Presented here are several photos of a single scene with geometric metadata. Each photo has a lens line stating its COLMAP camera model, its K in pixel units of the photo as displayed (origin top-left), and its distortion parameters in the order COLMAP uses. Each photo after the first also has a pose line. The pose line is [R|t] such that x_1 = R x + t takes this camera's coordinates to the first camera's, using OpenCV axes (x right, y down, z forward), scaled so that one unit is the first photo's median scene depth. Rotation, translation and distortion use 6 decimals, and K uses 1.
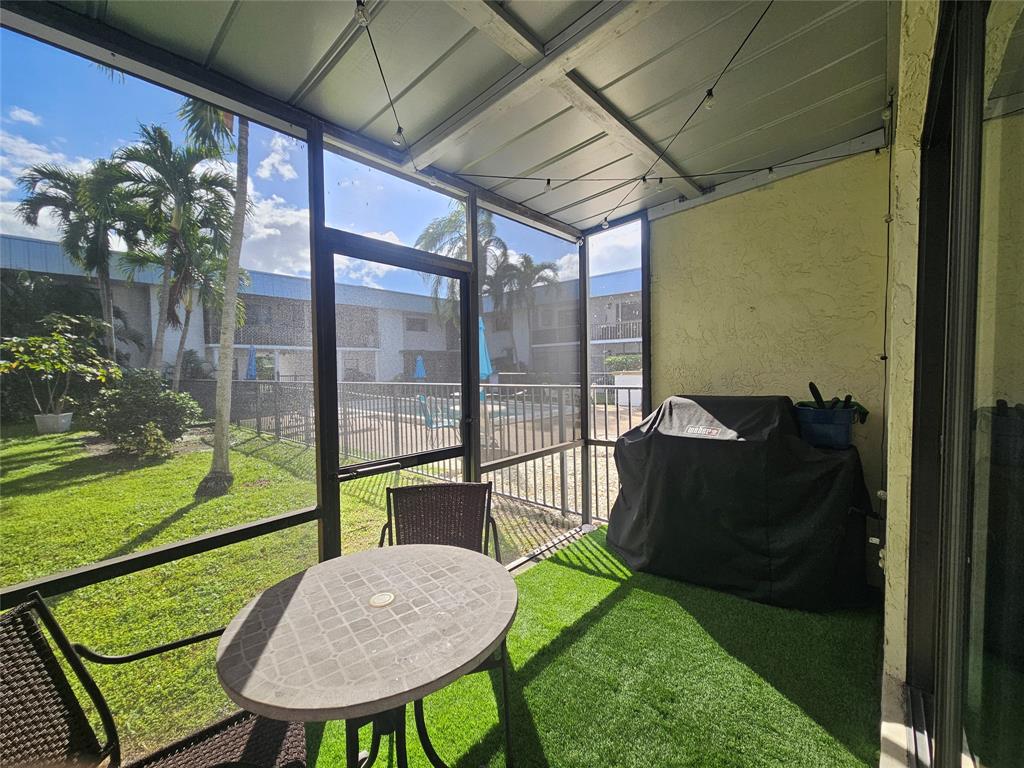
lens RADIAL K [[420.9, 0, 514.0], [0, 420.9, 383.3], [0, 0, 1]] dist [-0.000760, 0.000523]
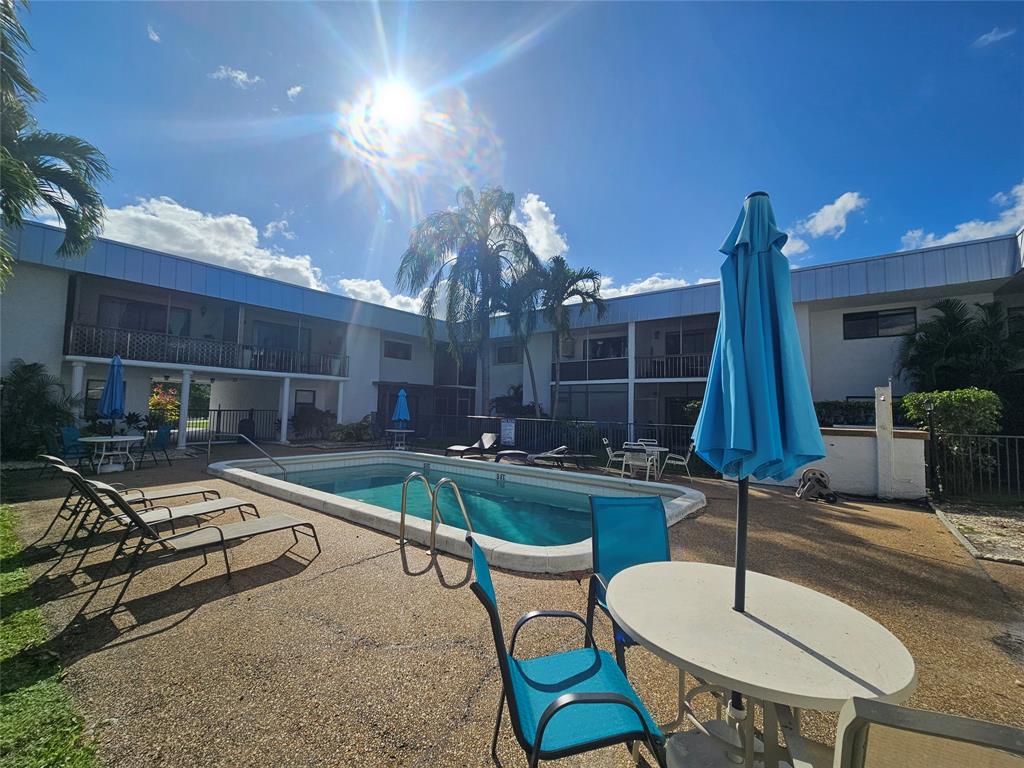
lens RADIAL K [[420.9, 0, 514.0], [0, 420.9, 383.3], [0, 0, 1]] dist [-0.000760, 0.000523]
pose [[0.998425, 0.047444, 0.029946, -0.057085], [-0.044392, 0.994442, -0.095468, -0.017924], [-0.034309, 0.093989, 0.994982, 0.296366]]
